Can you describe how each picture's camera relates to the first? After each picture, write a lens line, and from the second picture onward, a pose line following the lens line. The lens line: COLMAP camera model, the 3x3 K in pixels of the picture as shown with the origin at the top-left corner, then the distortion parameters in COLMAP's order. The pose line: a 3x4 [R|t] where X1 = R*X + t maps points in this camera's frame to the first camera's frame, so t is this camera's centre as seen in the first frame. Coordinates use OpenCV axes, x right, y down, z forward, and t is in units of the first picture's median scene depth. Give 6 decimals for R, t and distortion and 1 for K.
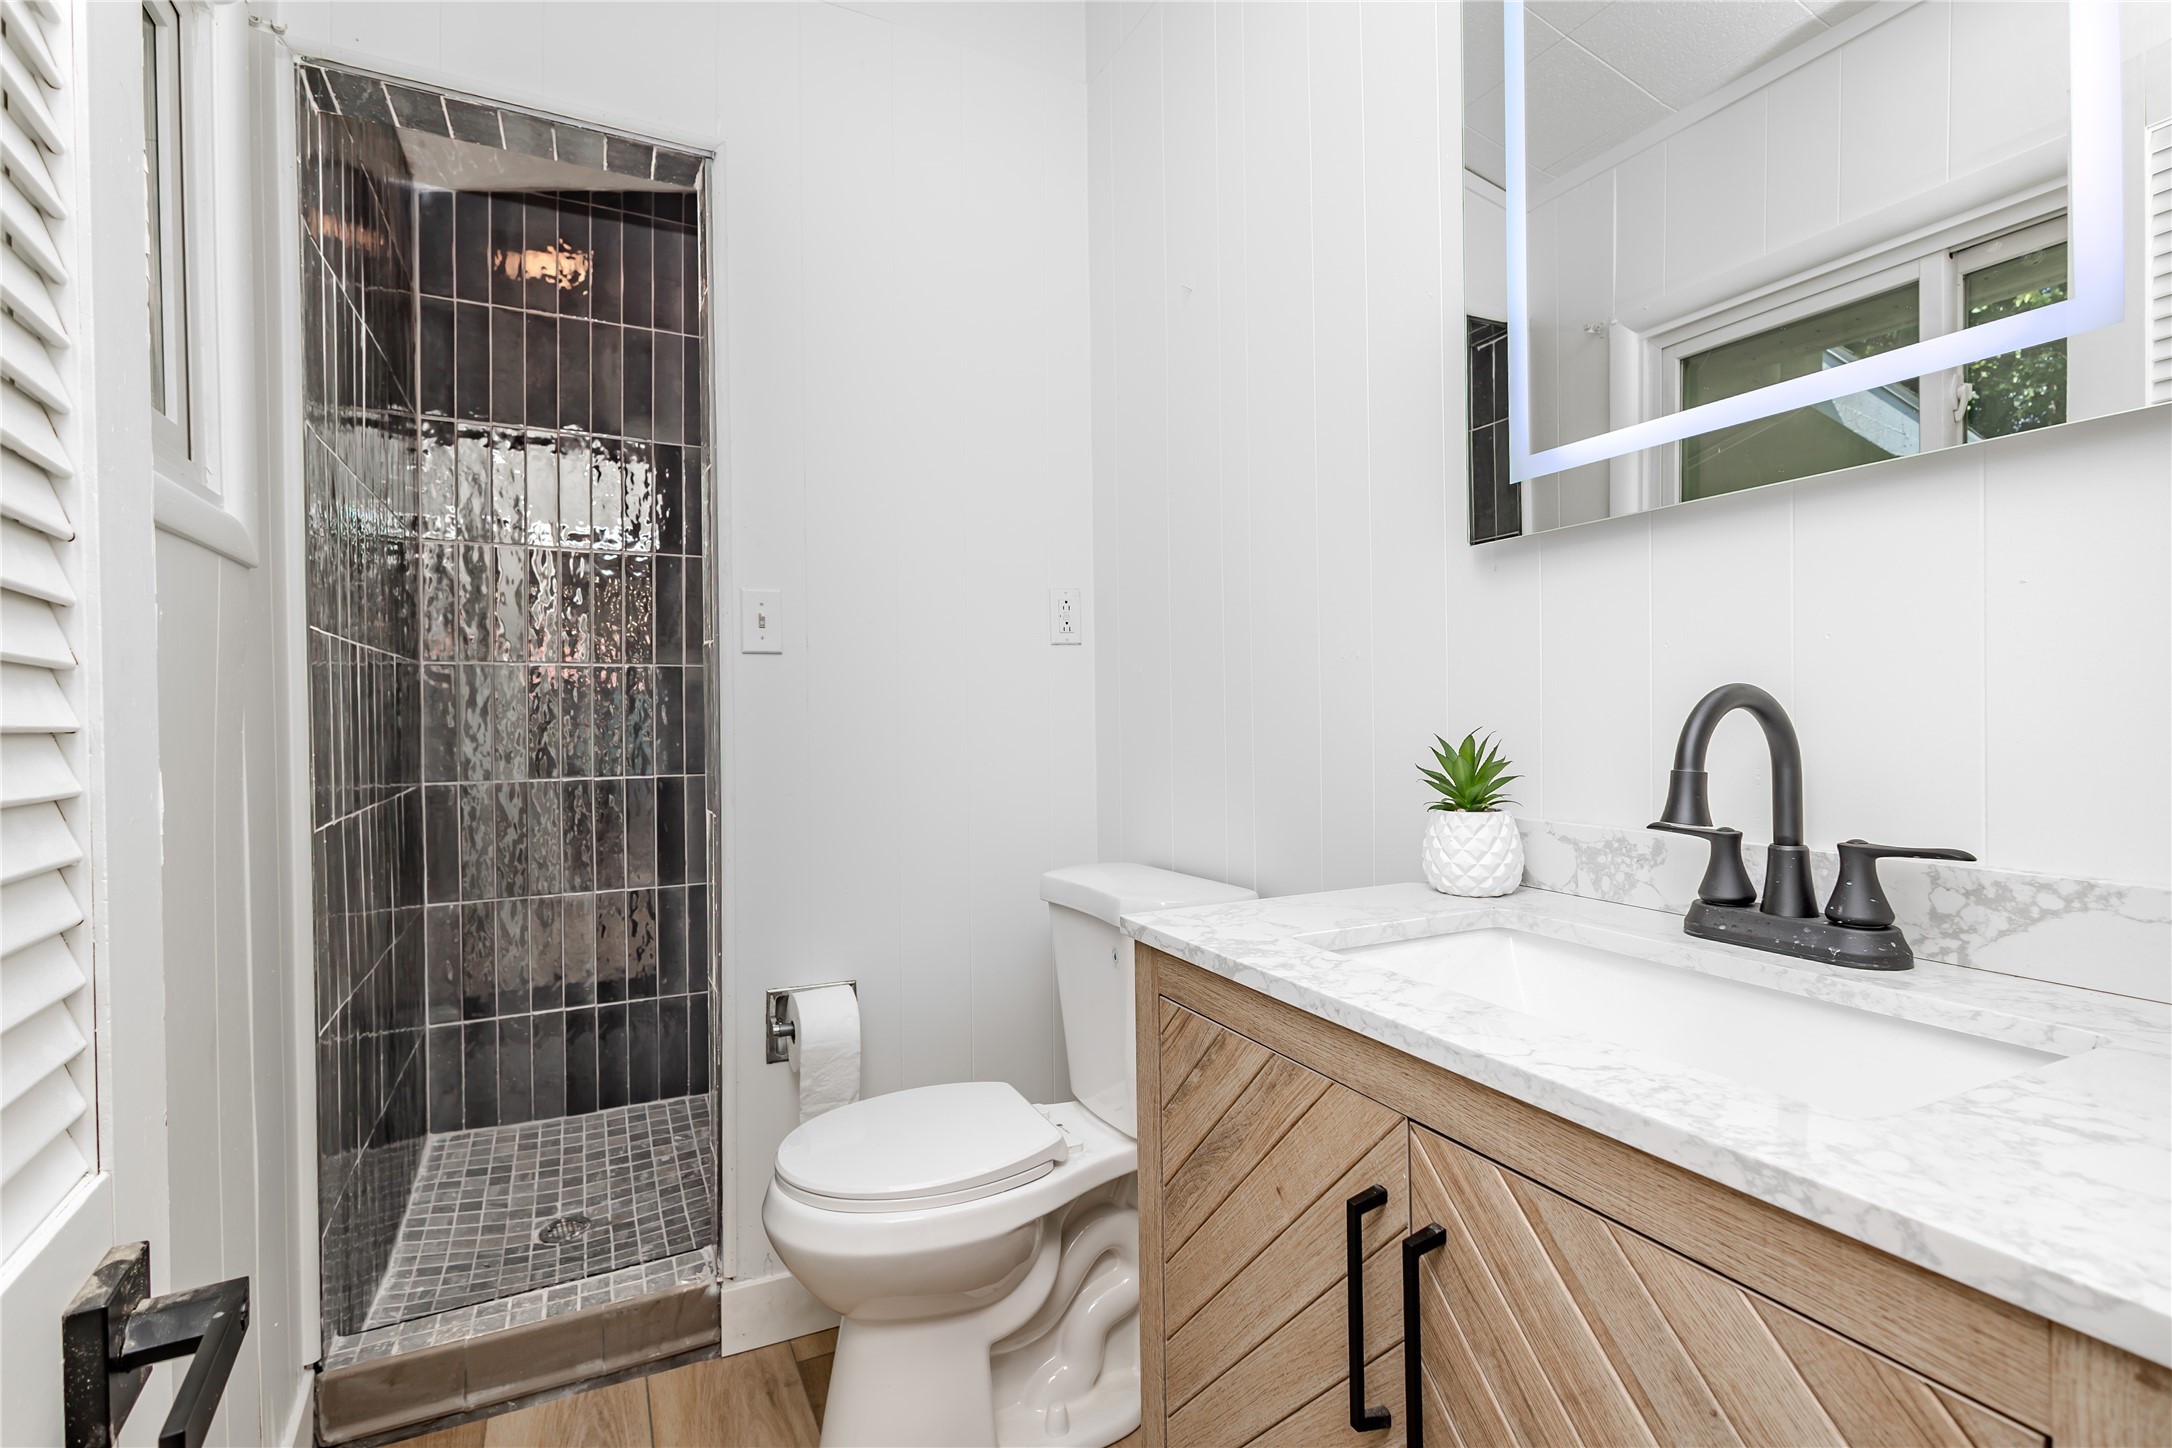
lens RADIAL K [[1000.2, 0, 1086.1], [0, 1000.2, 728.0], [0, 0, 1]] dist [0.011245, -0.002509]
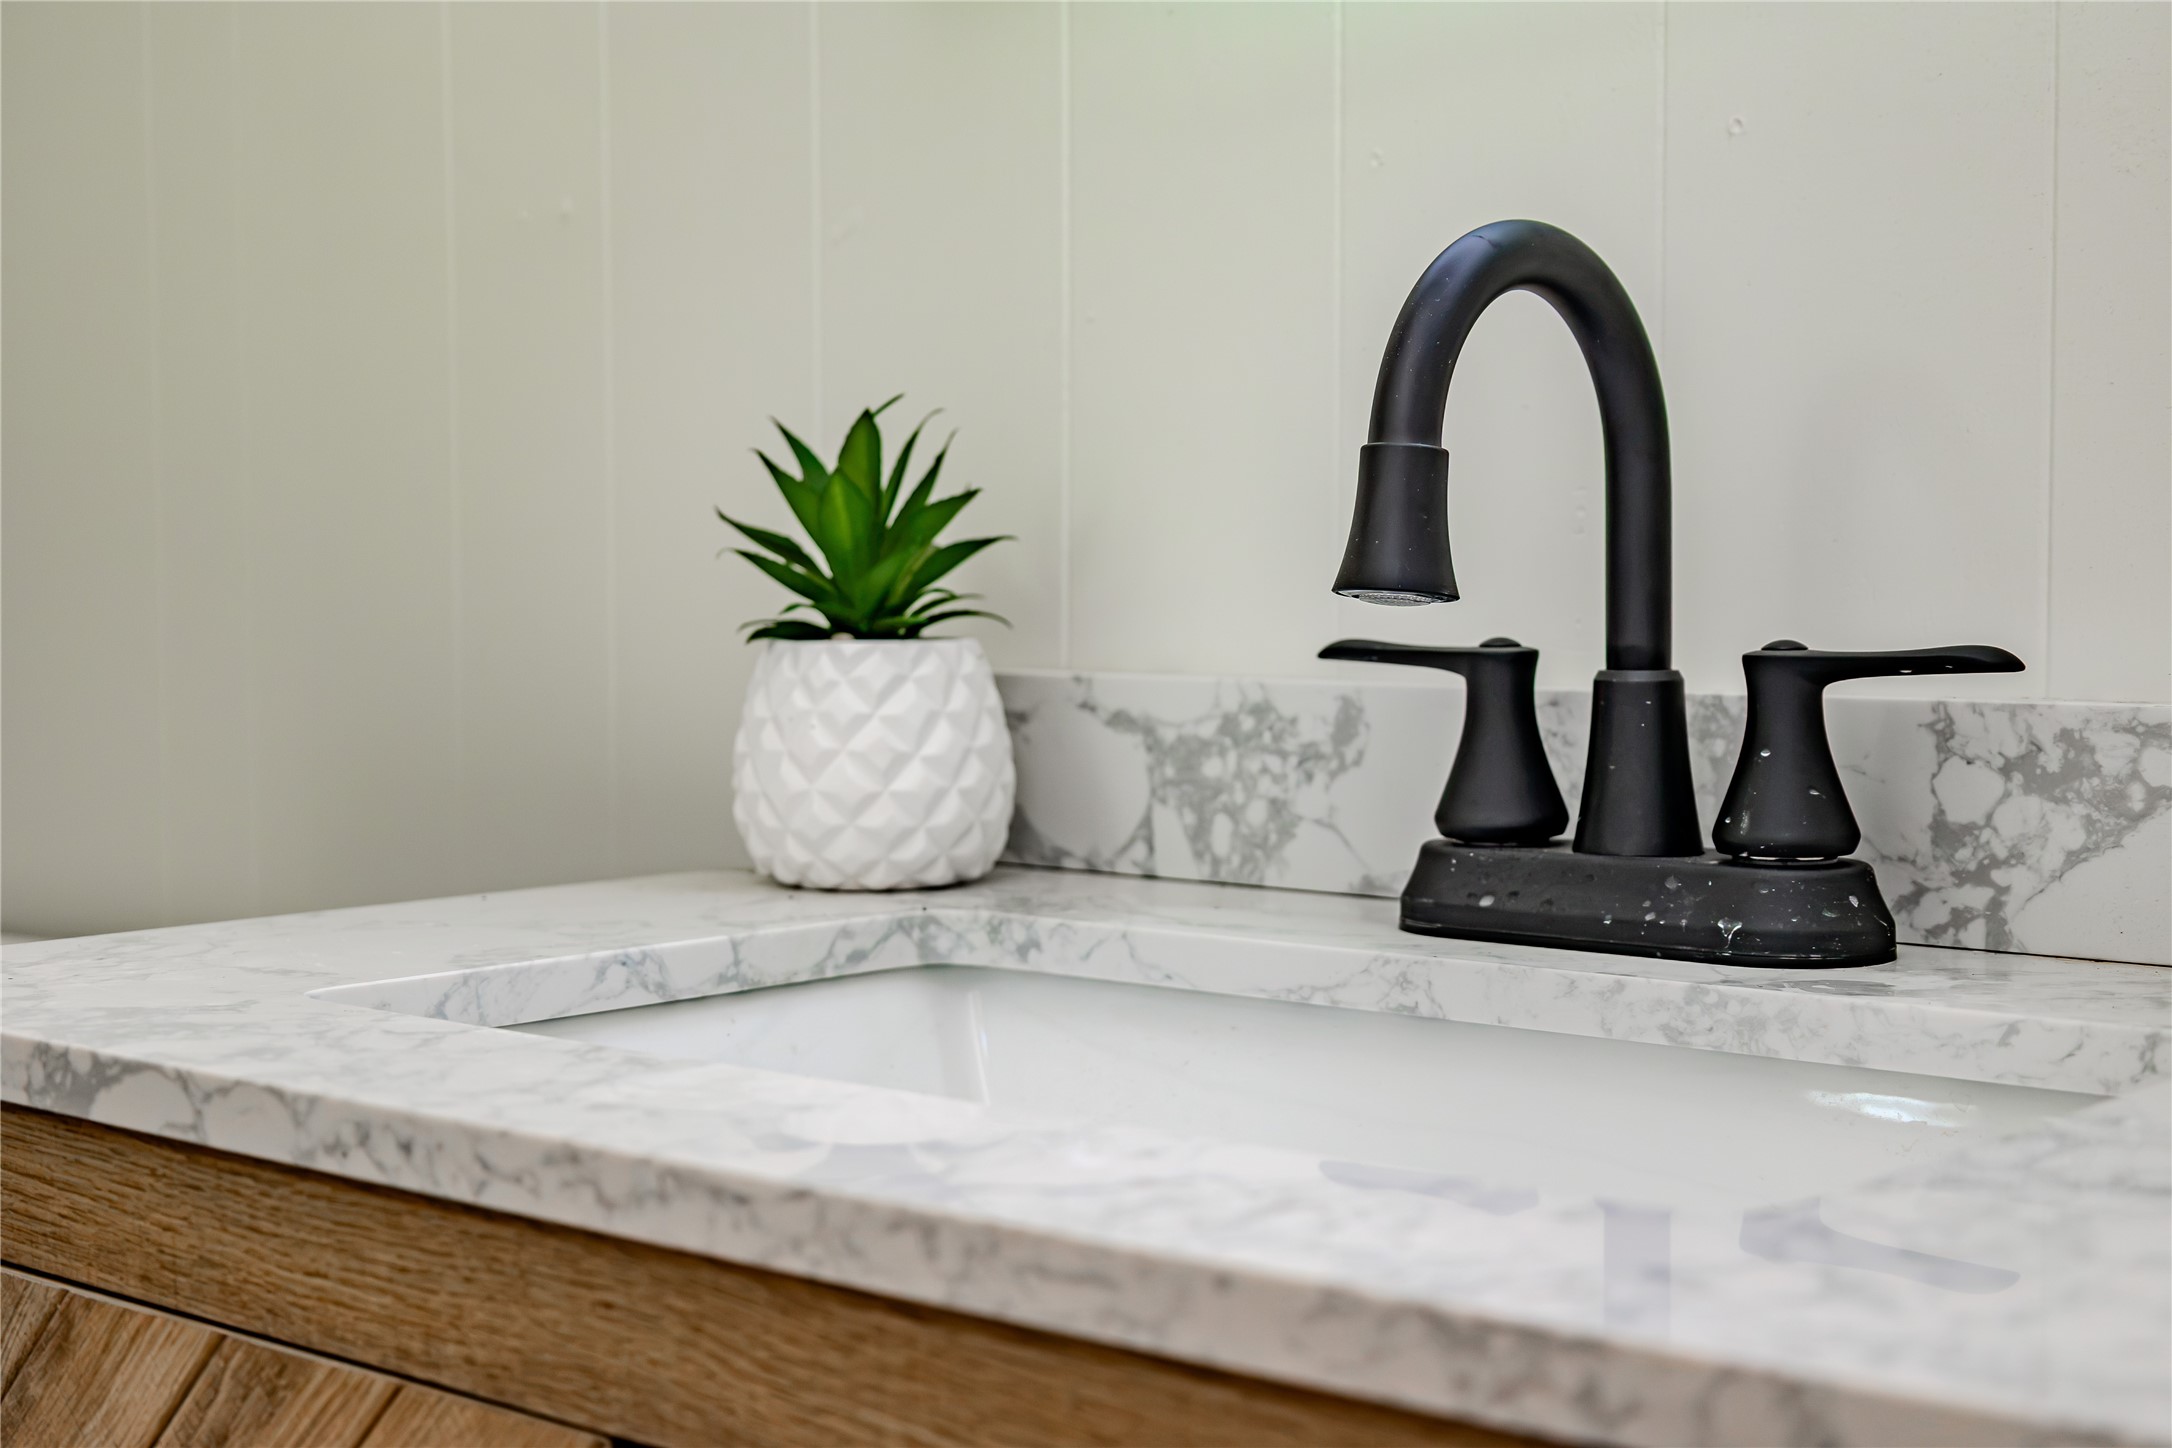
lens RADIAL K [[3065.4, 0, 1078.8], [0, 3065.4, 723.5], [0, 0, 1]] dist [0.008243, 0.000000]
pose [[0.918381, -0.010822, 0.395548, 0.056828], [-0.006856, 0.999041, 0.043252, 0.092348], [-0.395637, -0.042434, 0.917426, 0.034011]]
